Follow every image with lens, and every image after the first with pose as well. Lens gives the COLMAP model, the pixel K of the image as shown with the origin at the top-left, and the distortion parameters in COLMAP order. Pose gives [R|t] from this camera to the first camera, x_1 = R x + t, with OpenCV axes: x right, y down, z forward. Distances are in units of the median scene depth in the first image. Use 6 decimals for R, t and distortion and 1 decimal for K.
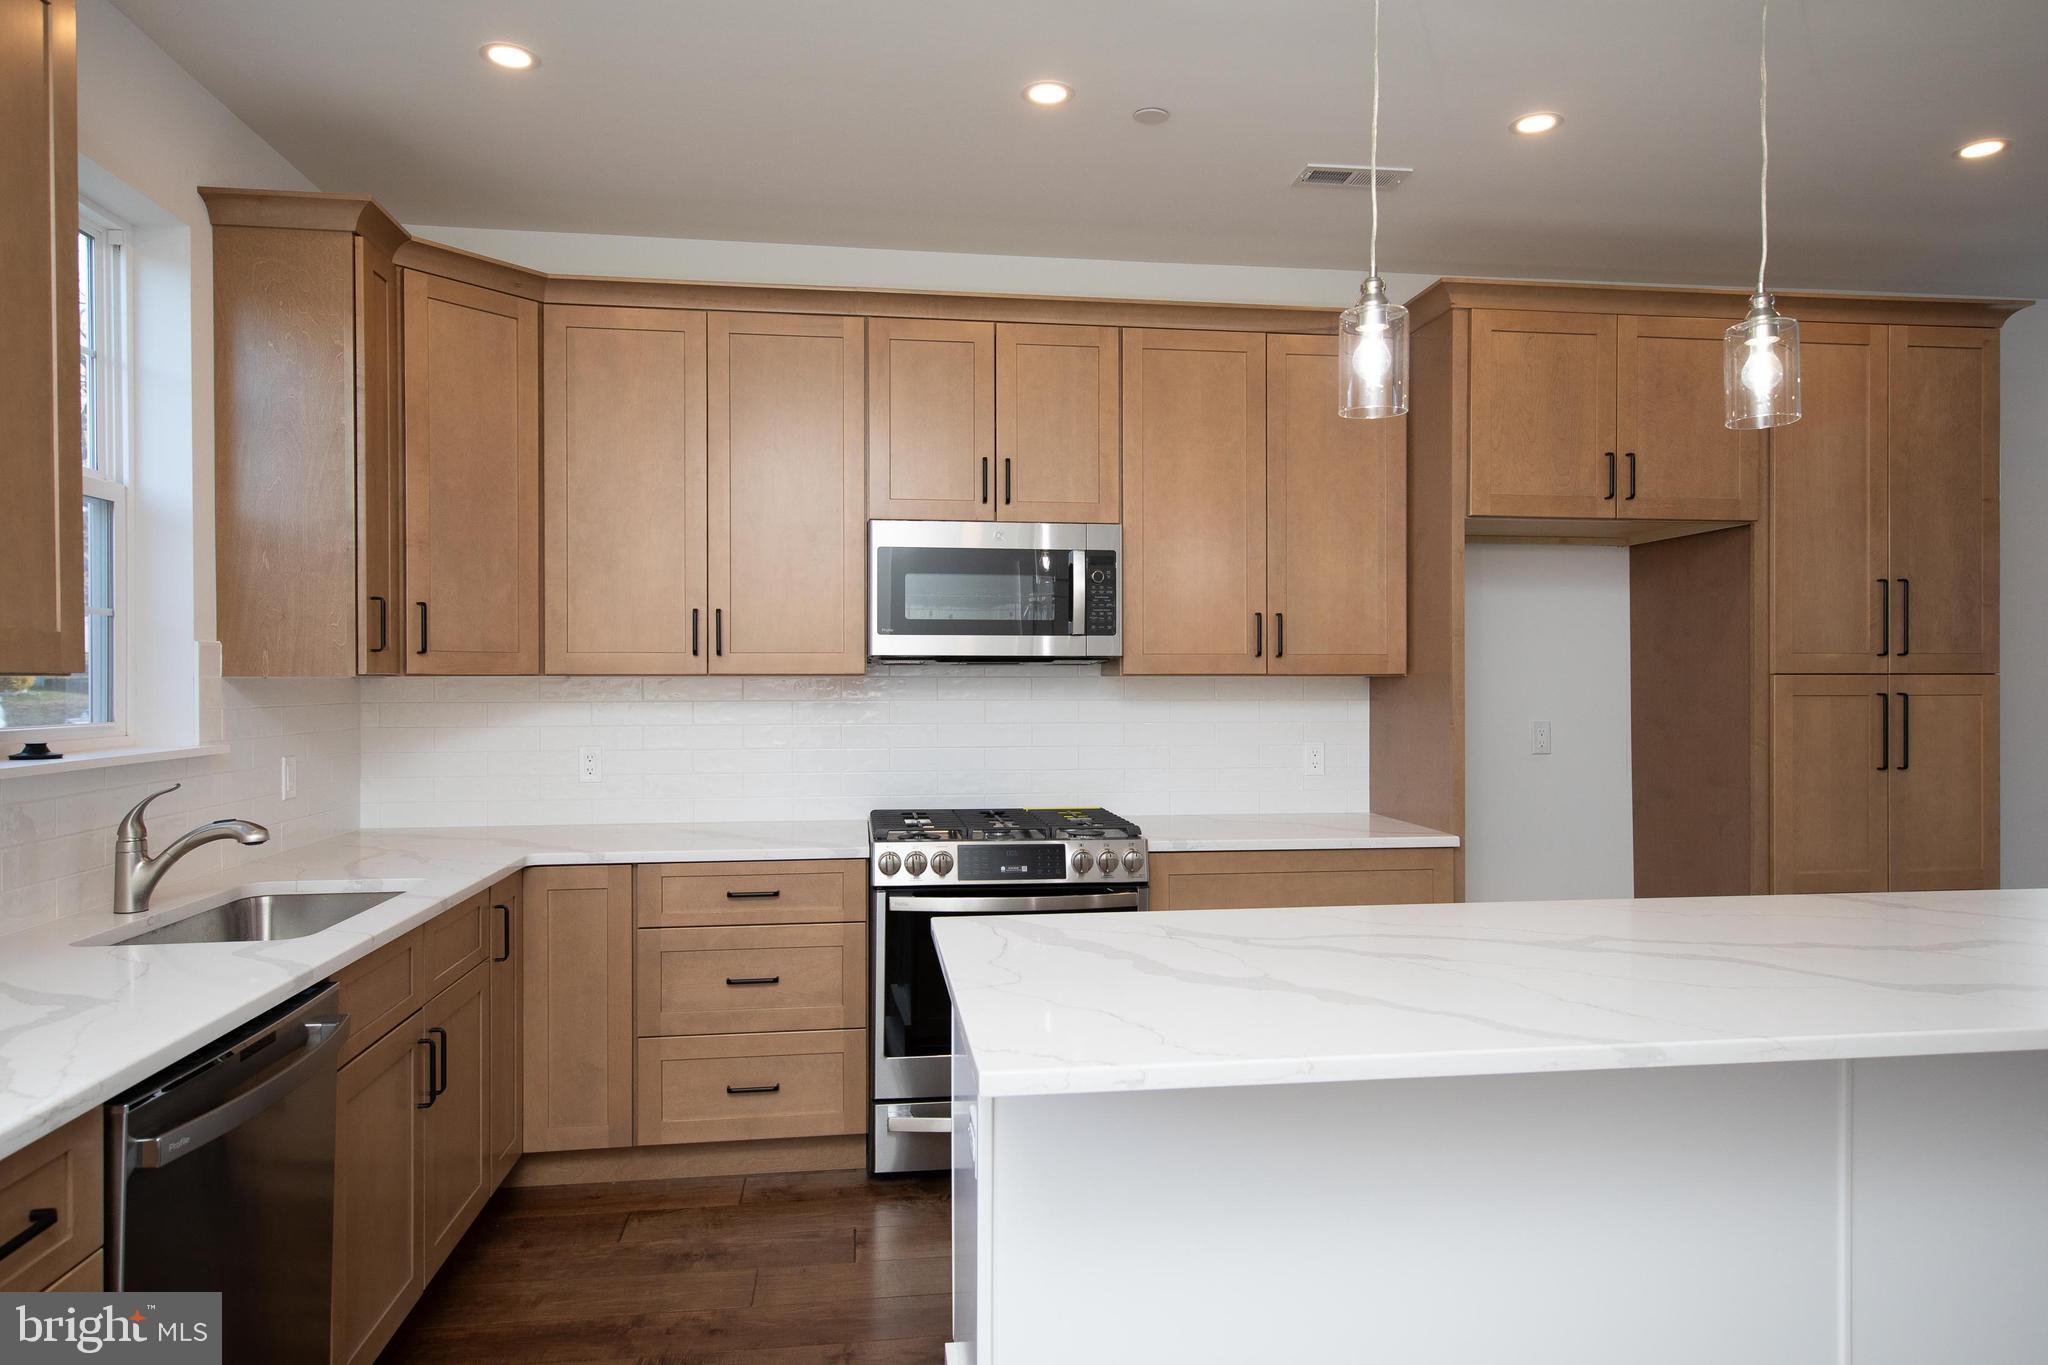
lens RADIAL K [[1254.0, 0, 1021.1], [0, 1254.0, 678.8], [0, 0, 1]] dist [0.016177, -0.004962]
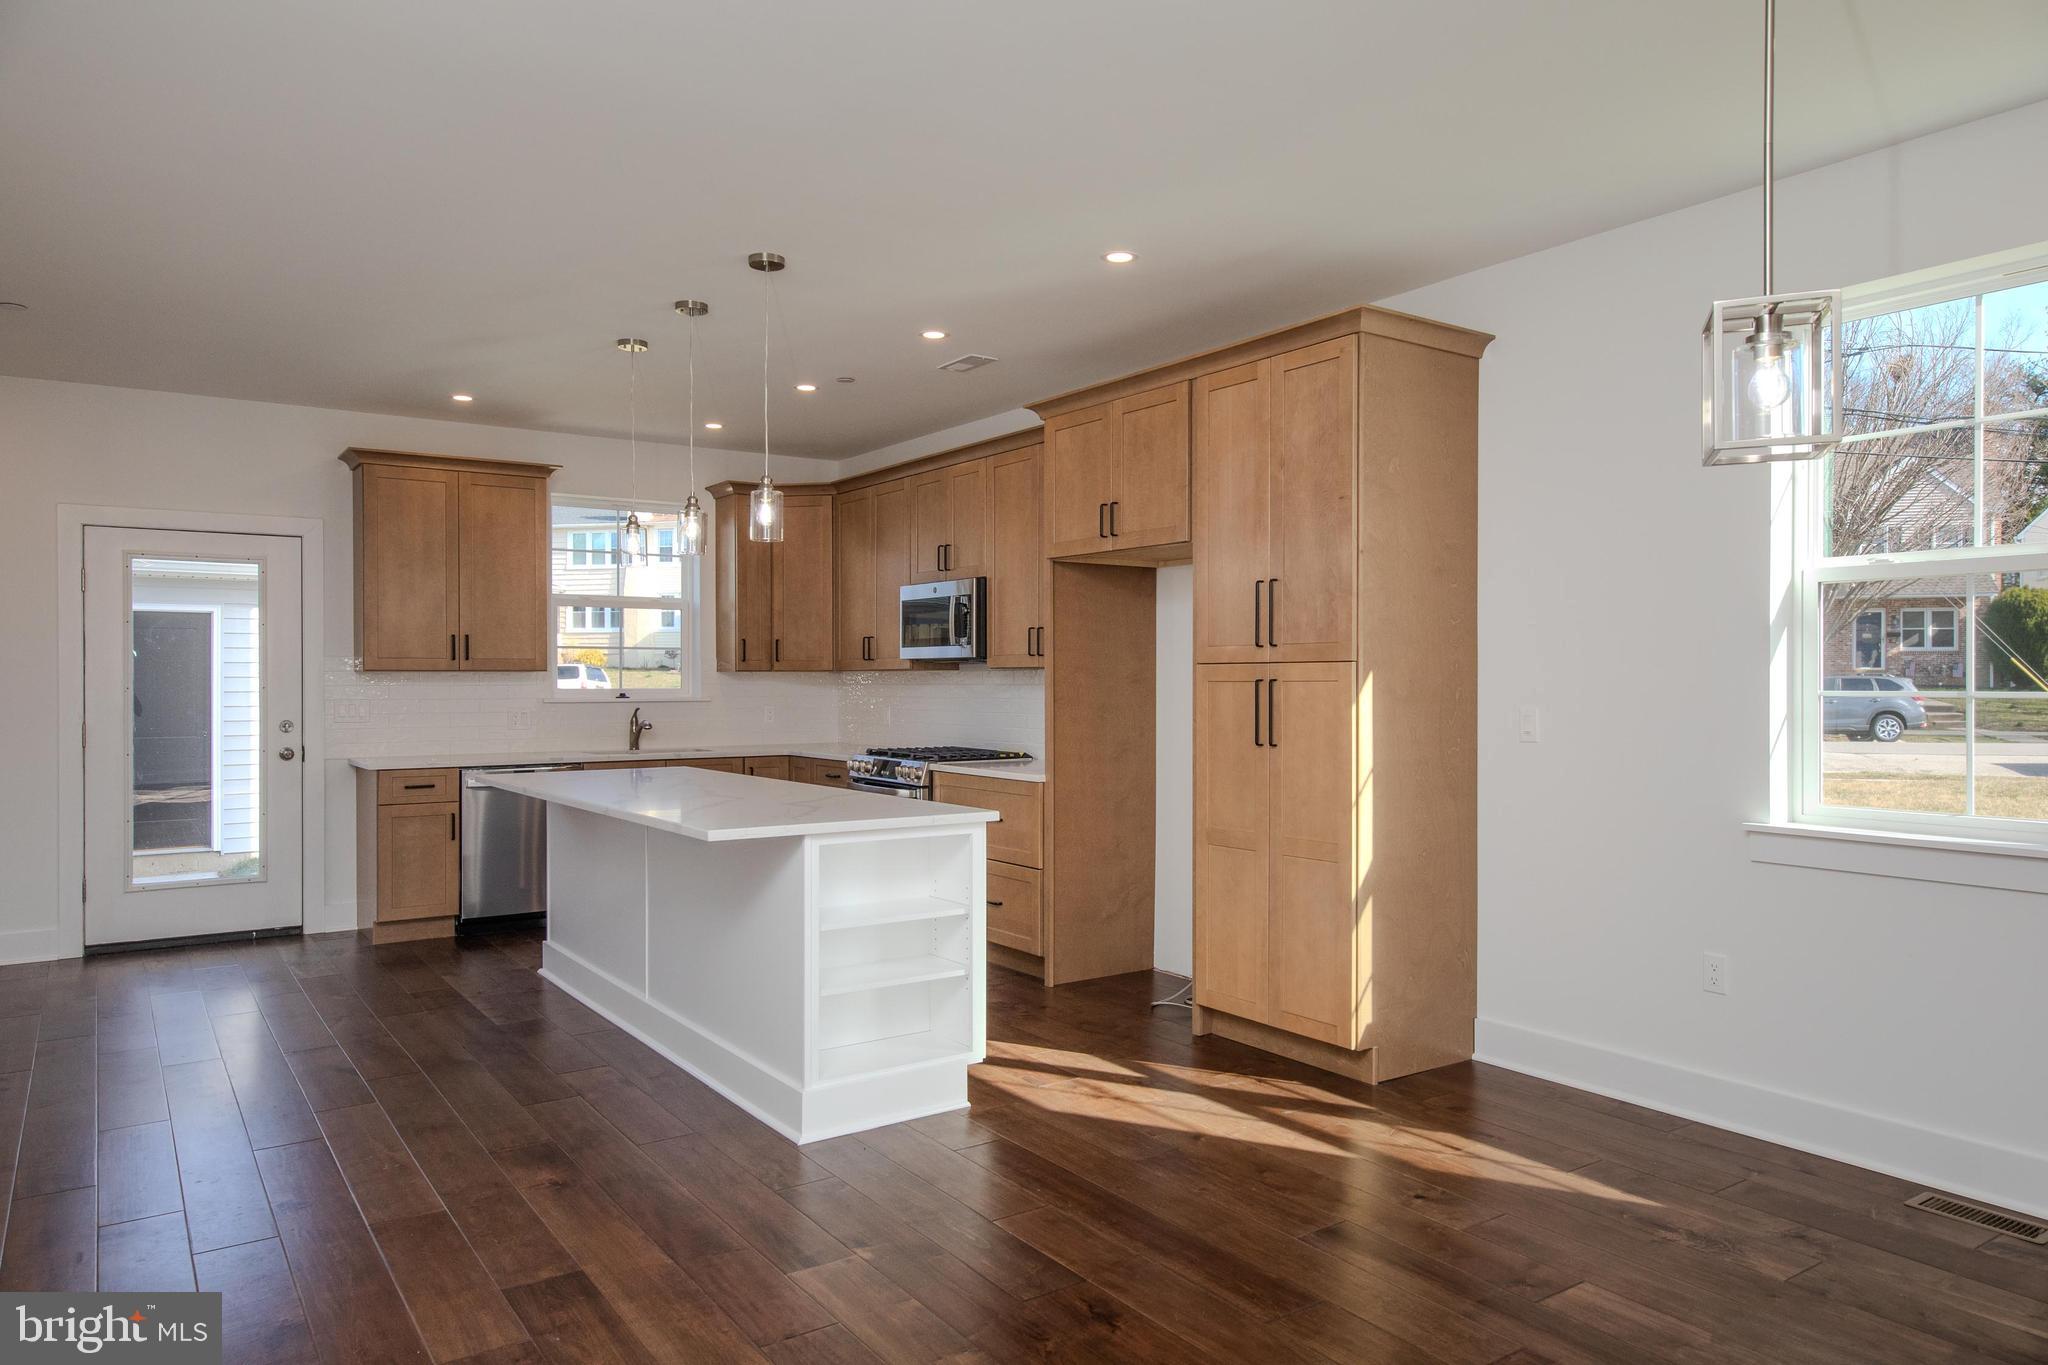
lens RADIAL K [[1343.5, 0, 1038.8], [0, 1343.5, 674.9], [0, 0, 1]] dist [0.013971, -0.005115]
pose [[0.457168, -0.003076, -0.889375, 1.722411], [-0.001836, 0.999989, -0.004402, 0.013399], [0.889379, 0.003645, 0.457157, 0.265184]]
